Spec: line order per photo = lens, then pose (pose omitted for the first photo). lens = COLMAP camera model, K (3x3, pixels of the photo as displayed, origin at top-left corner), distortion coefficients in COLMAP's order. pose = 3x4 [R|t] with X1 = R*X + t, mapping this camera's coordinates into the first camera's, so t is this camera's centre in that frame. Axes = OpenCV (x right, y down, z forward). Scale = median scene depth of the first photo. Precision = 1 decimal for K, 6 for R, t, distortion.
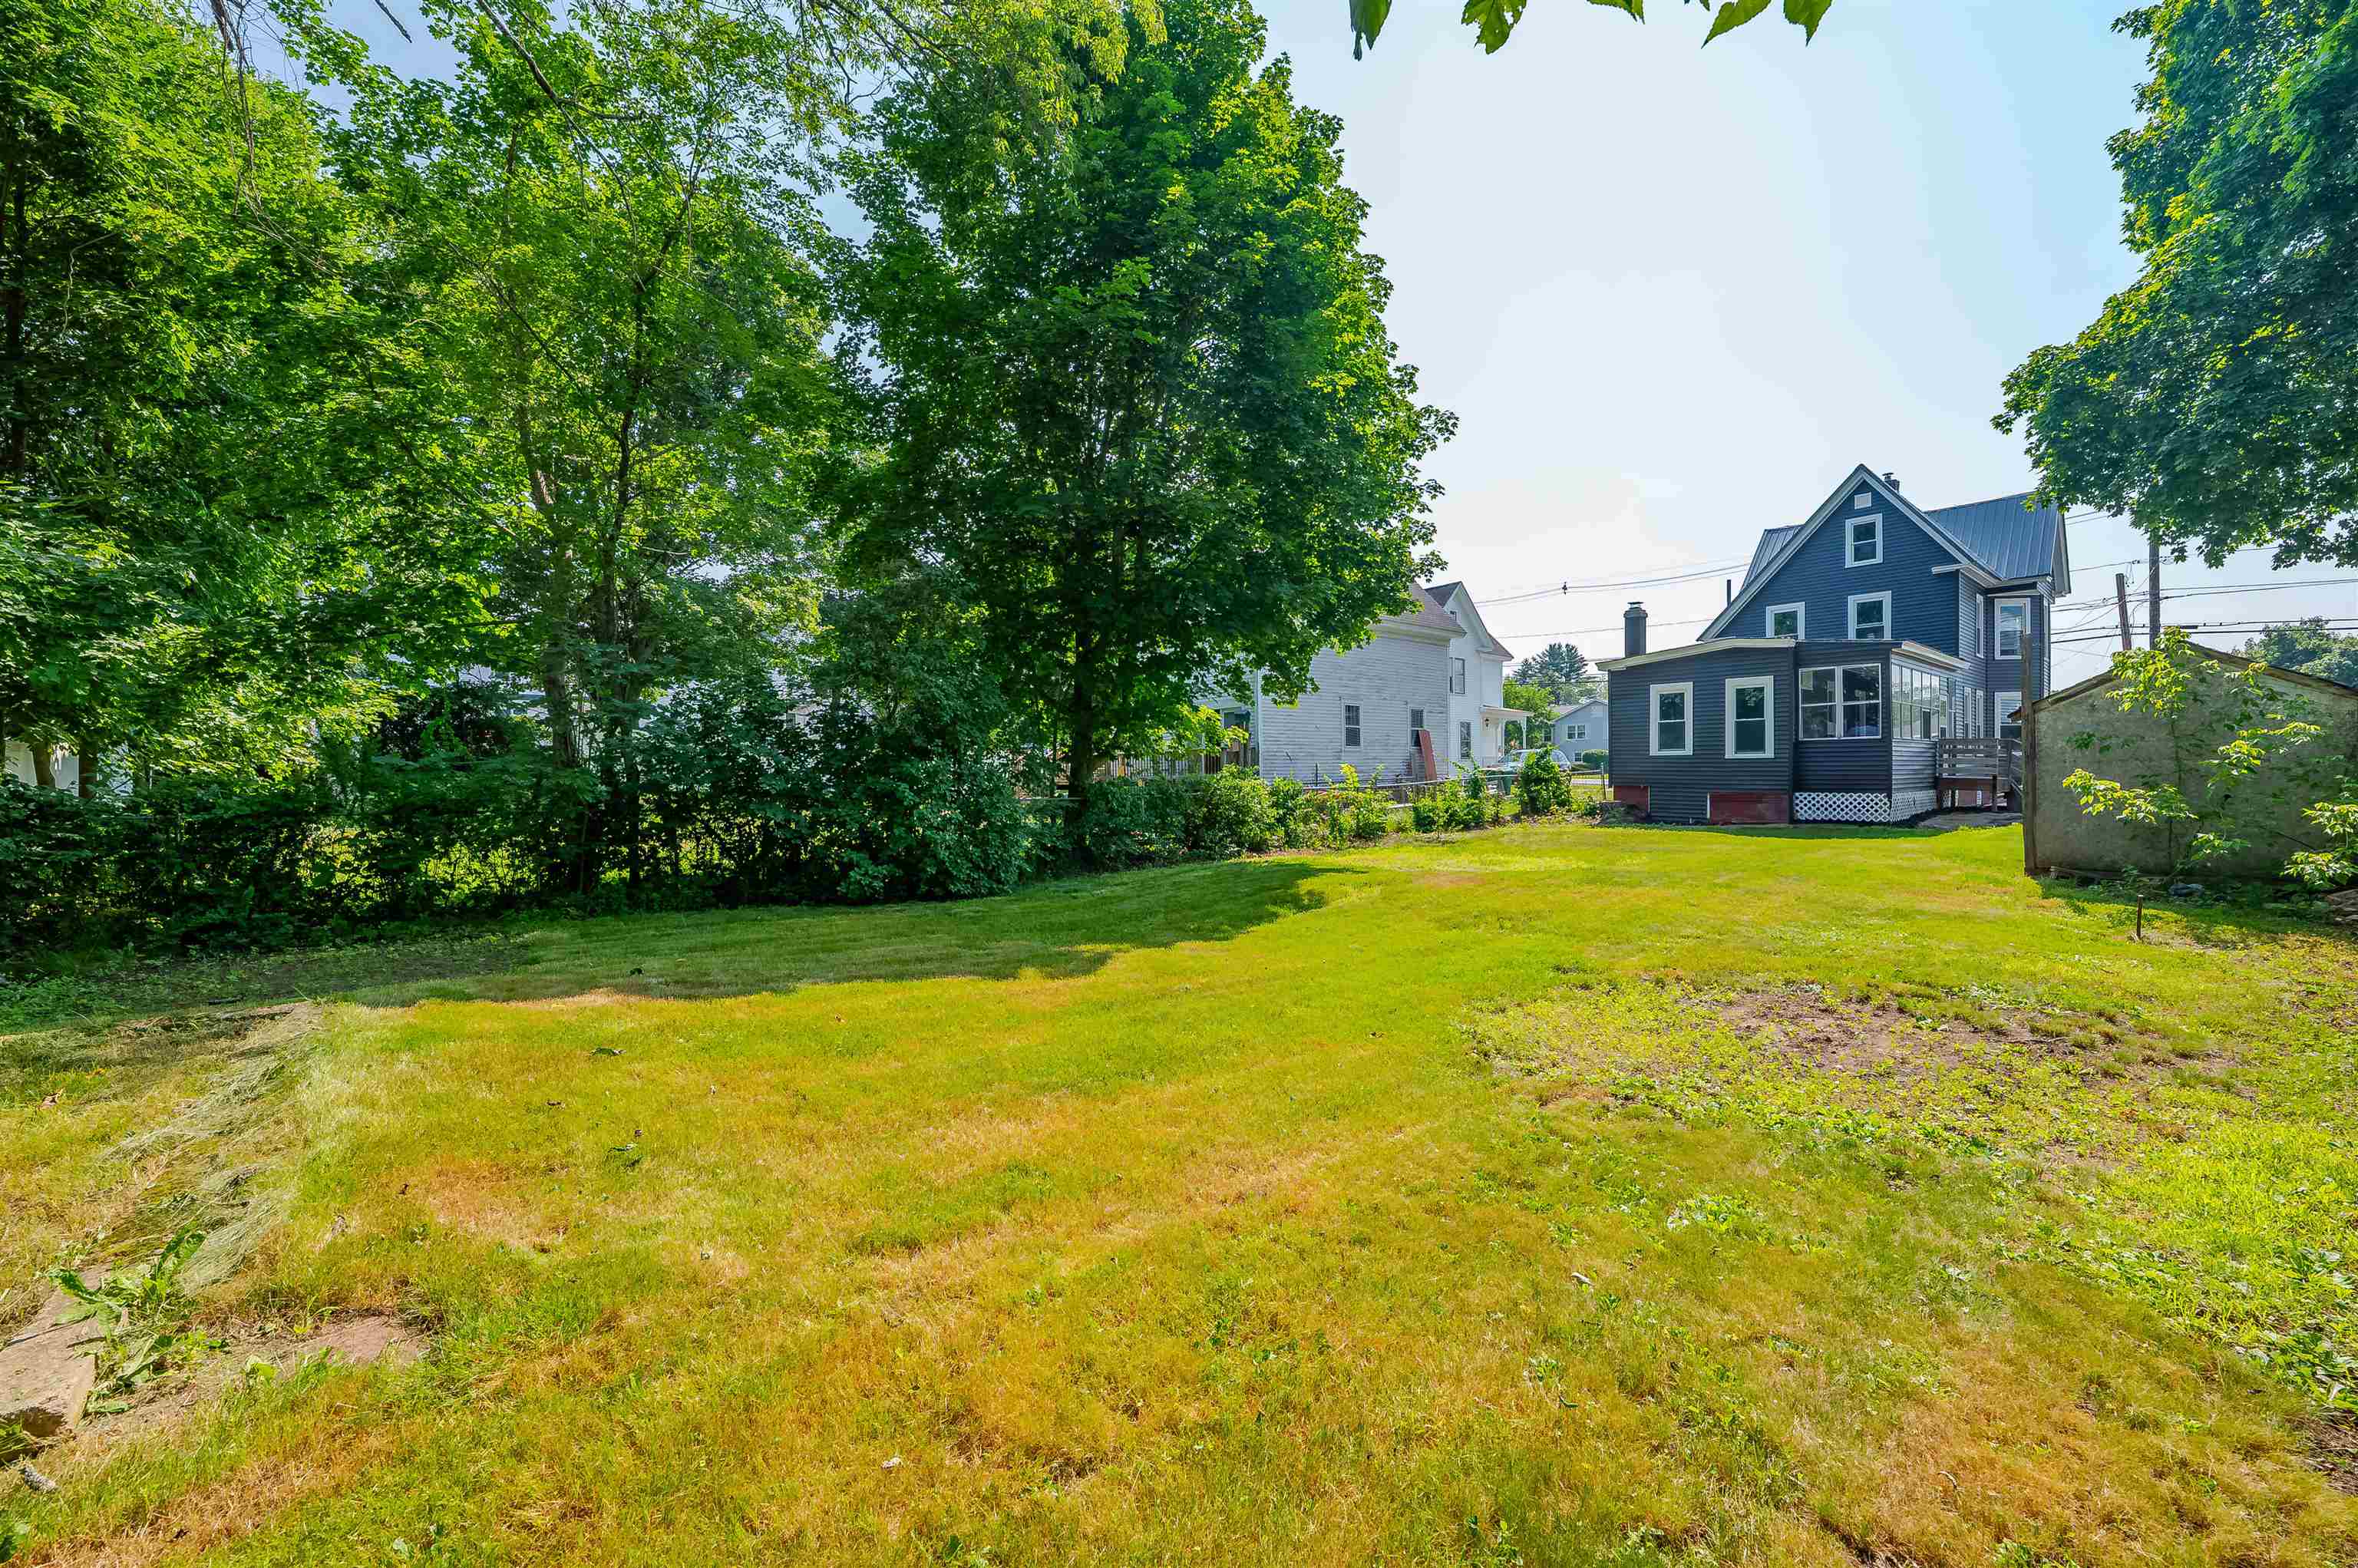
lens RADIAL K [[973.3, 0, 1179.7], [0, 973.3, 797.9], [0, 0, 1]] dist [0.001203, 0.000165]
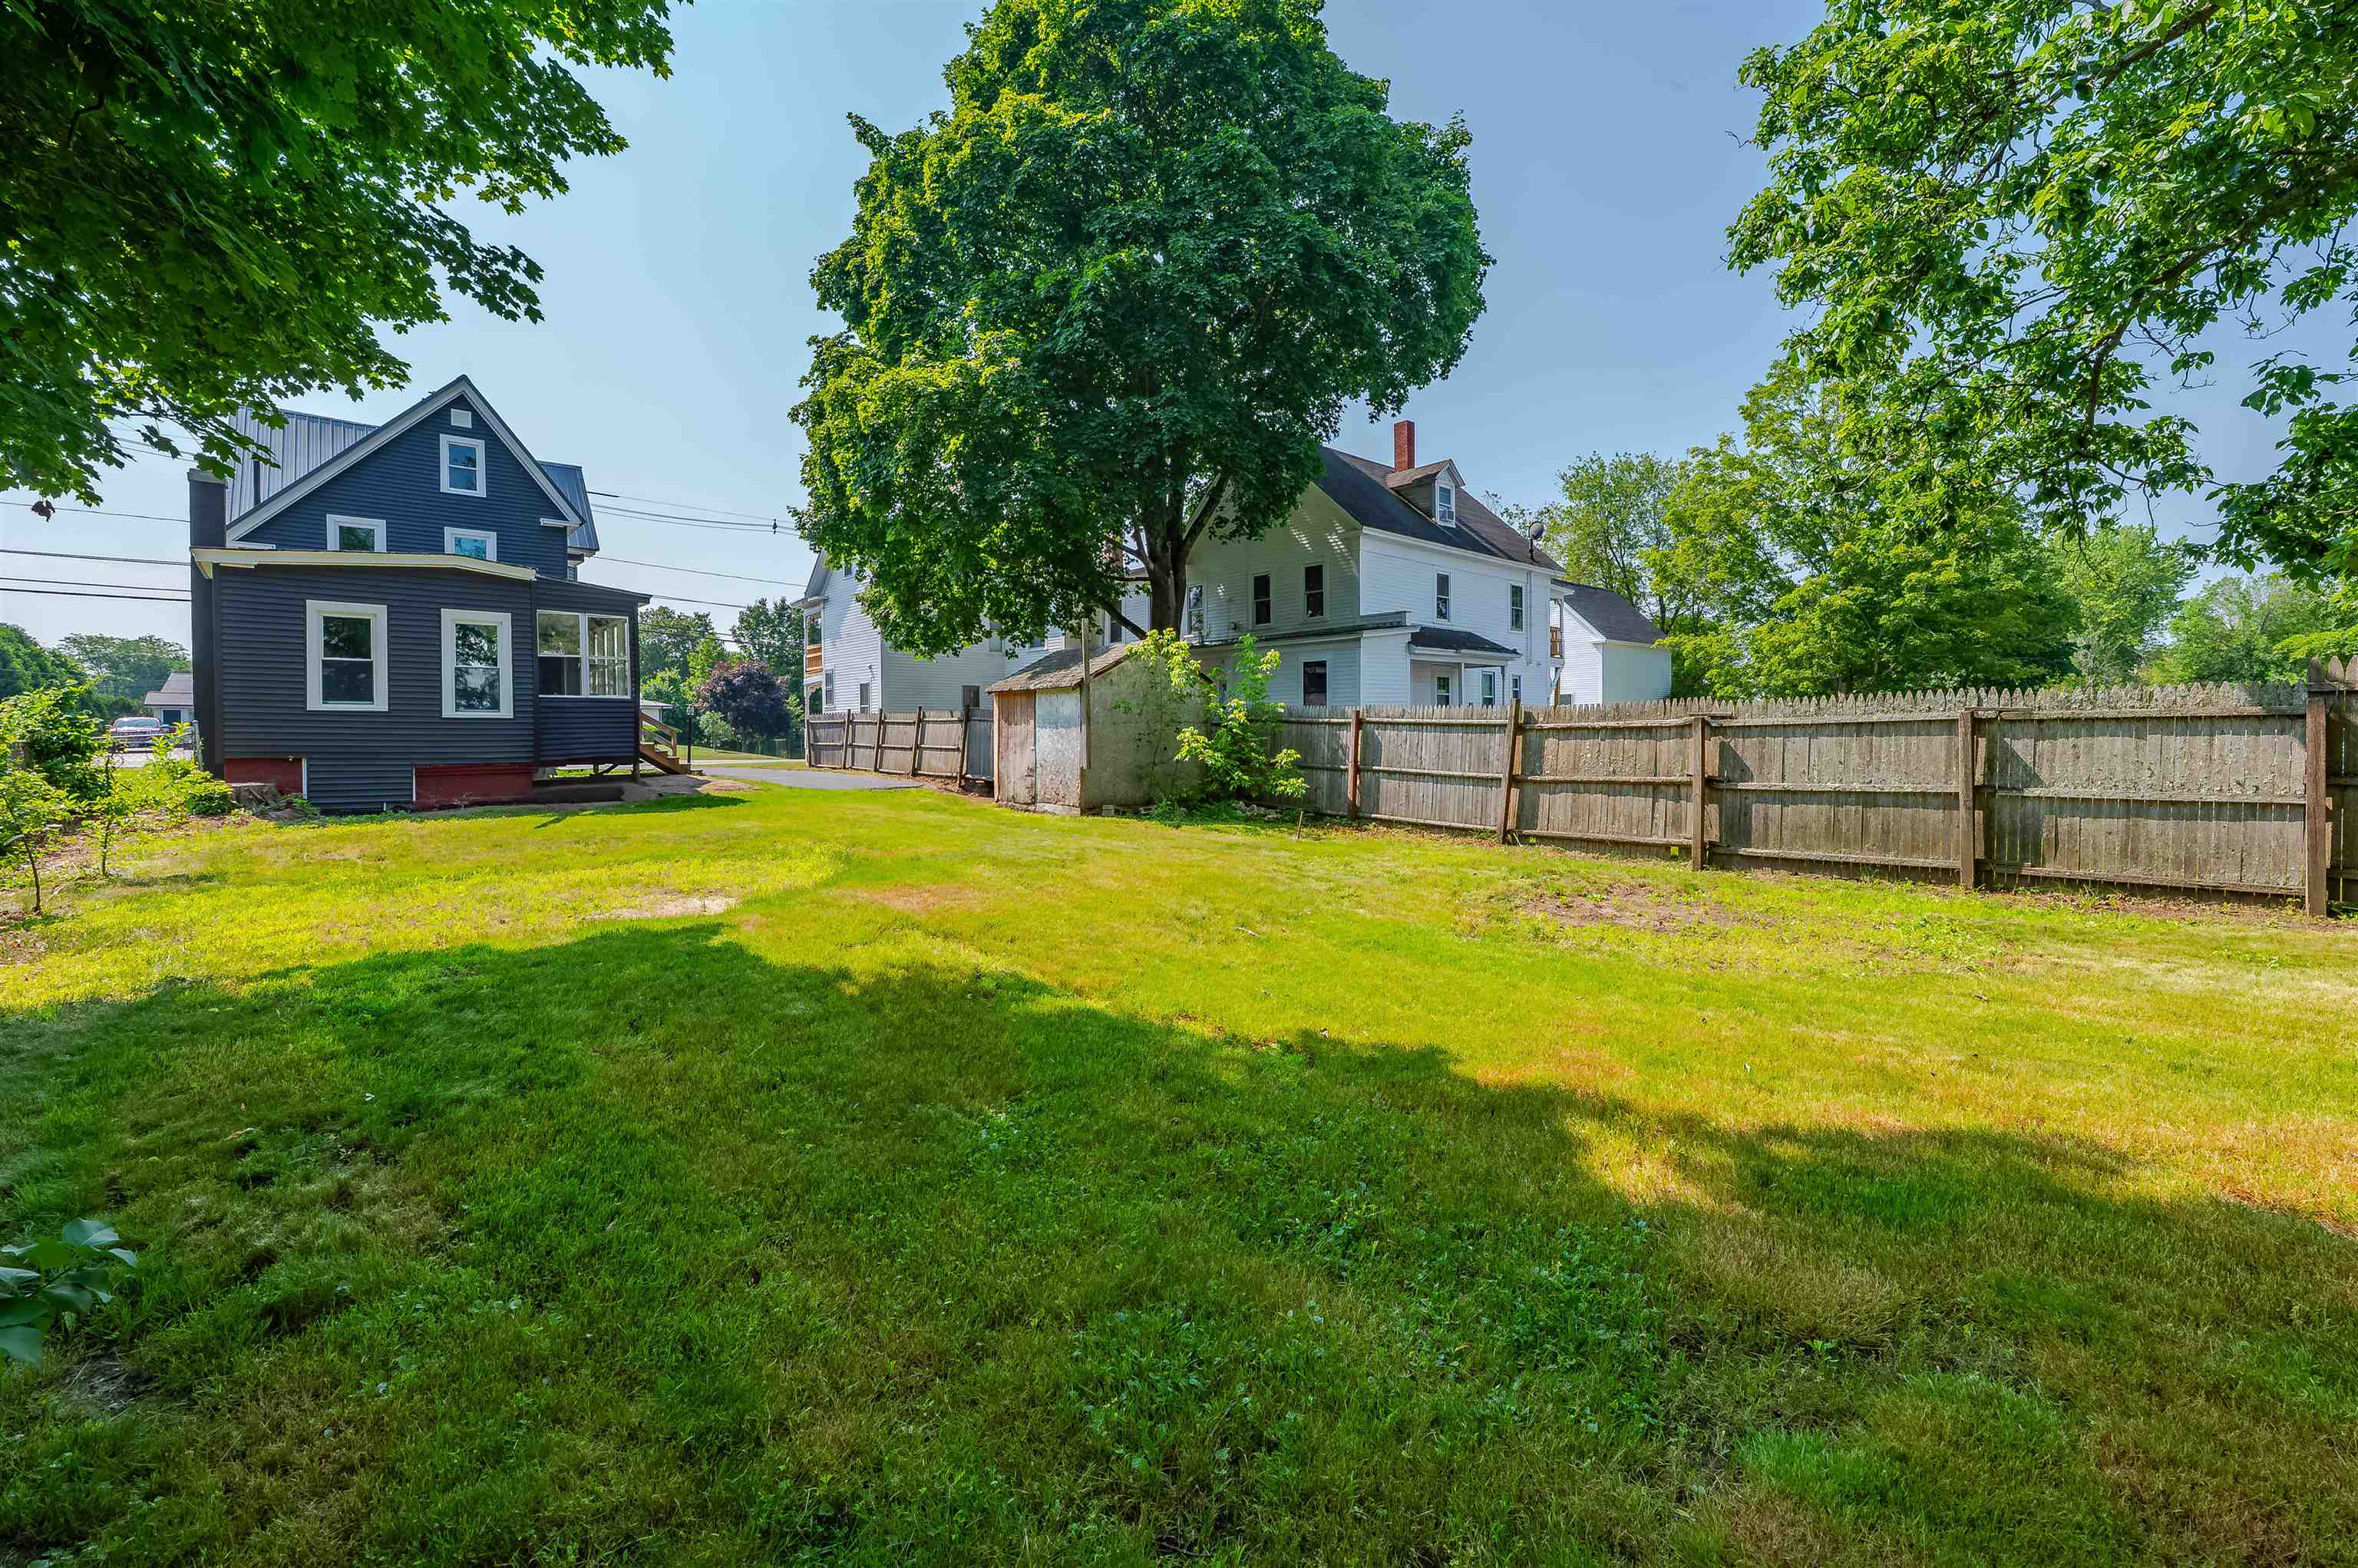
lens RADIAL K [[956.6, 0, 1194.0], [0, 956.6, 749.5], [0, 0, 1]] dist [0.001060, 0.000149]
pose [[-0.035760, -0.005433, 0.999346, -0.156627], [0.031947, 0.999468, 0.006577, -0.003002], [-0.998850, 0.032161, -0.035567, 0.414784]]
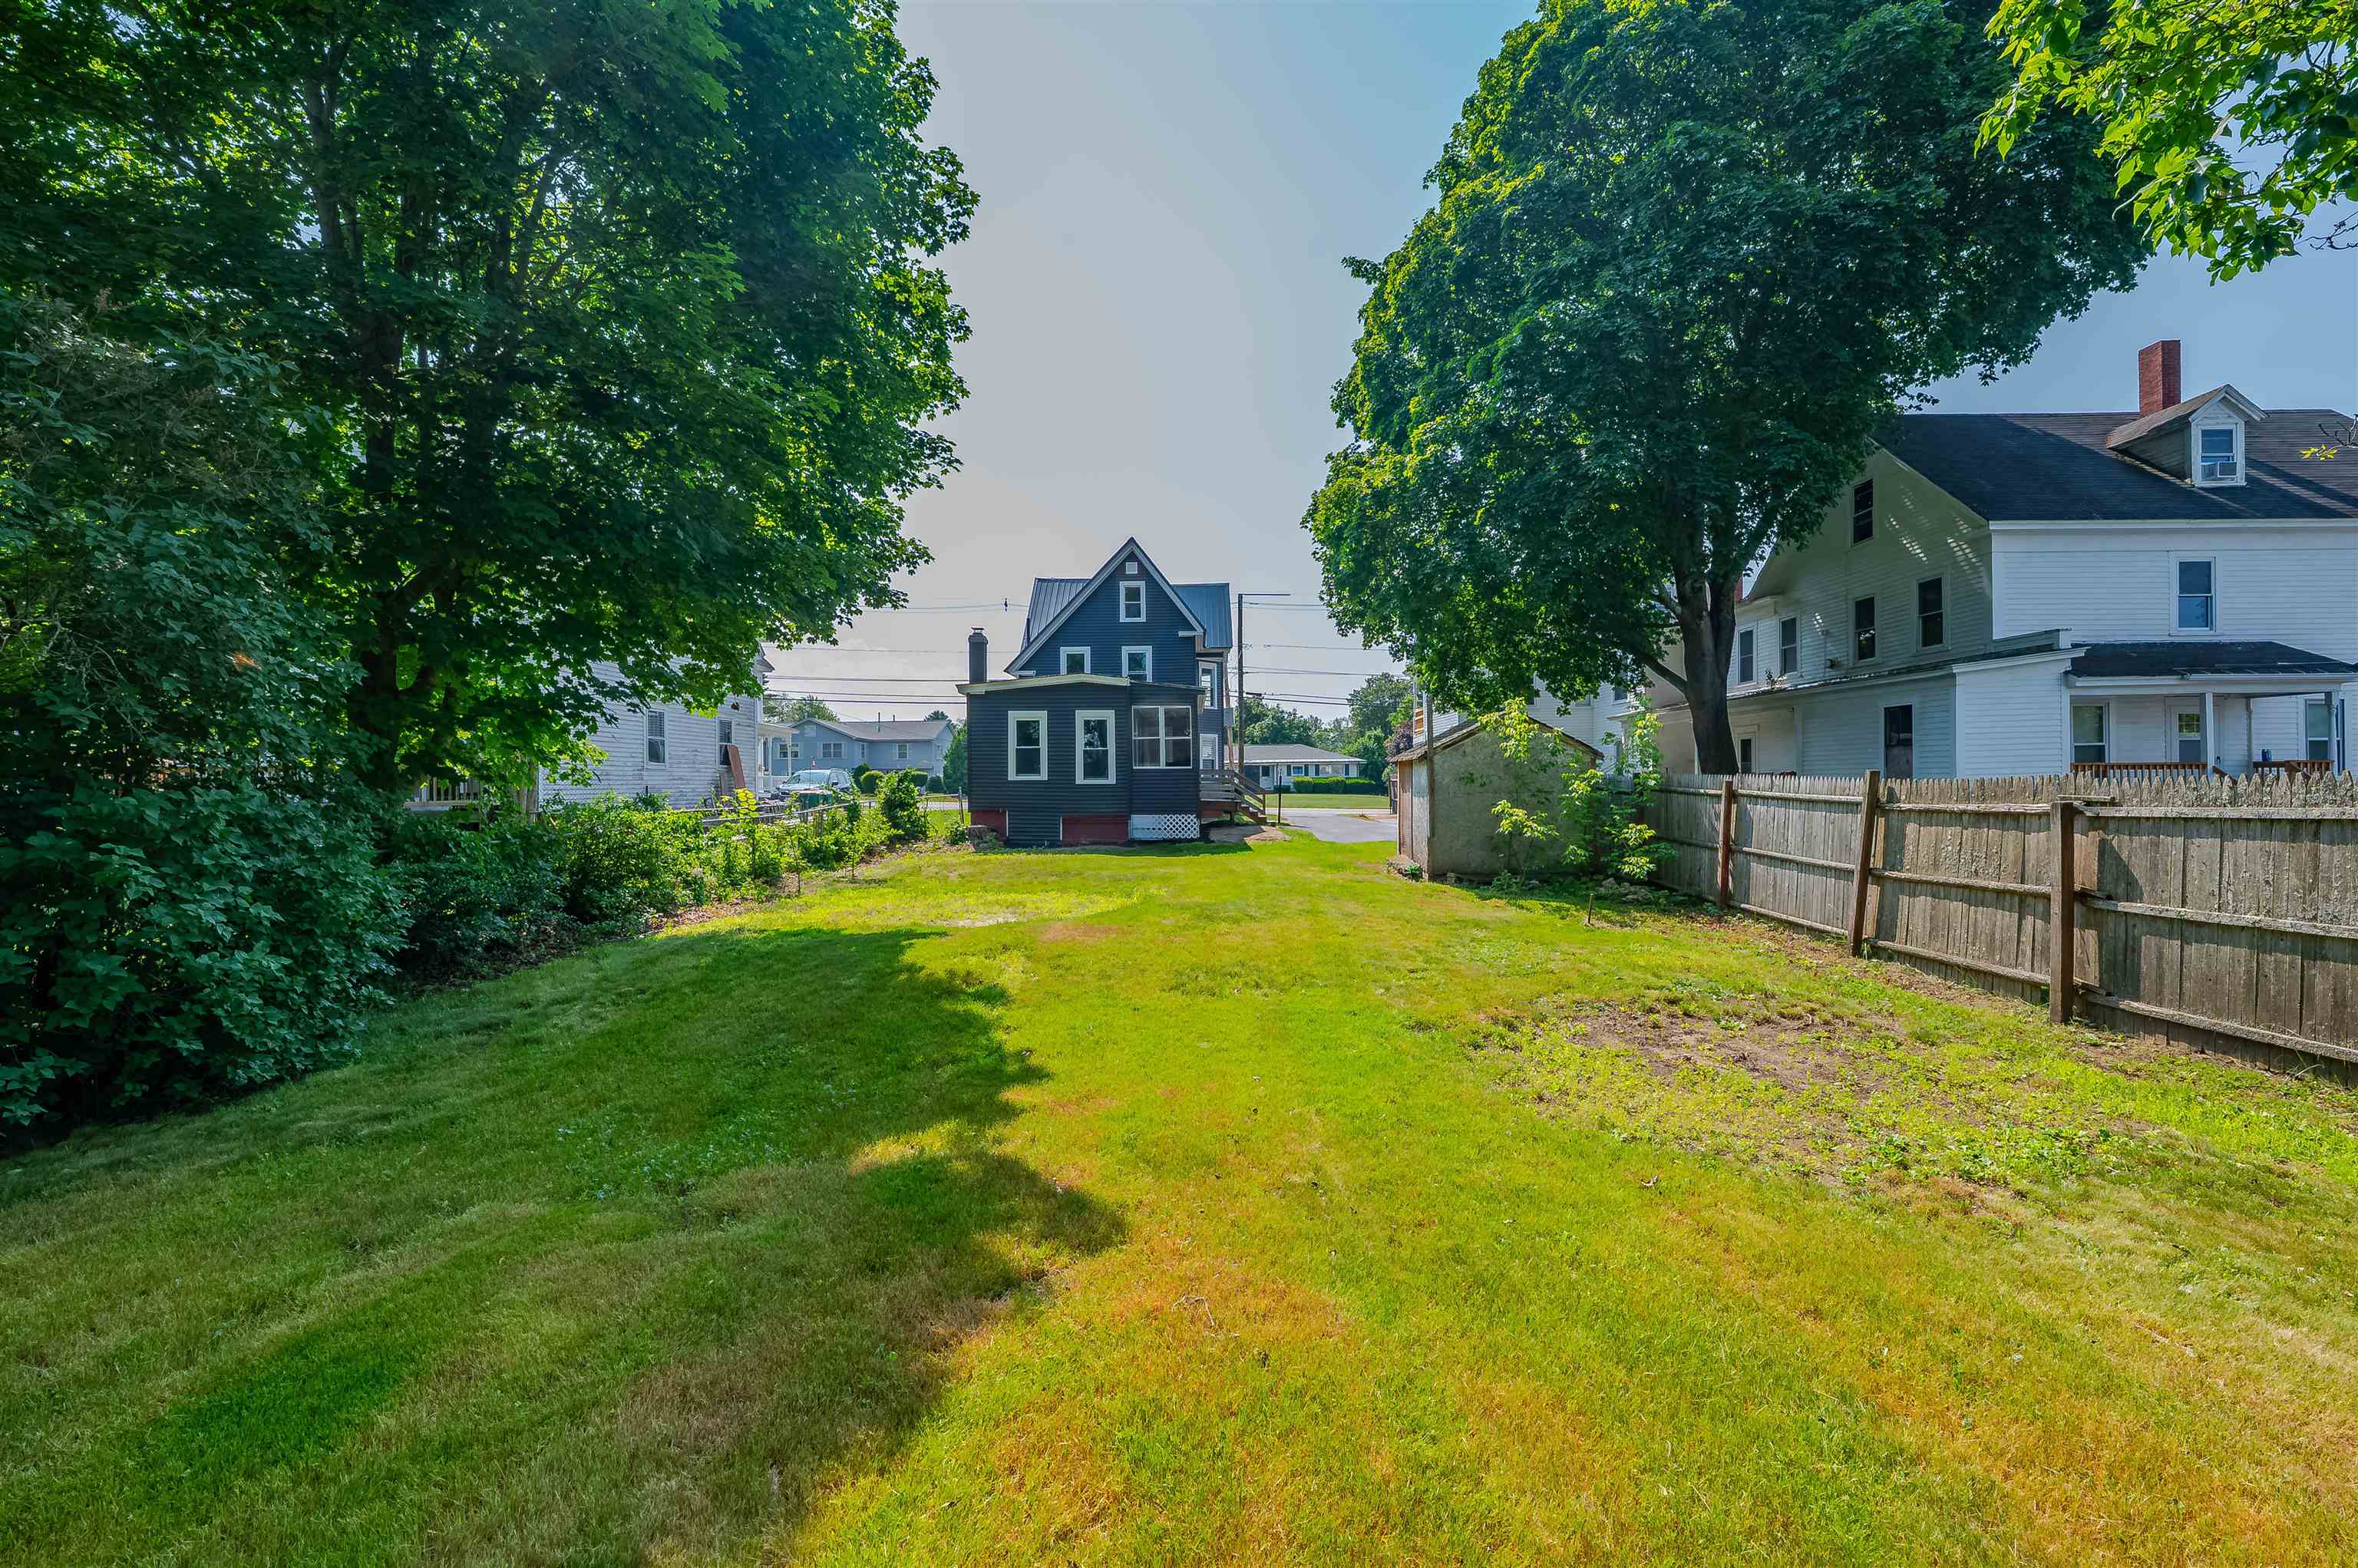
lens RADIAL K [[958.4, 0, 1197.6], [0, 958.4, 794.3], [0, 0, 1]] dist [0.000861, 0.000320]
pose [[0.654133, -0.000897, 0.756379, -0.136203], [0.017969, 0.999735, -0.014355, -0.010410], [-0.756166, 0.022982, 0.653976, 0.183792]]
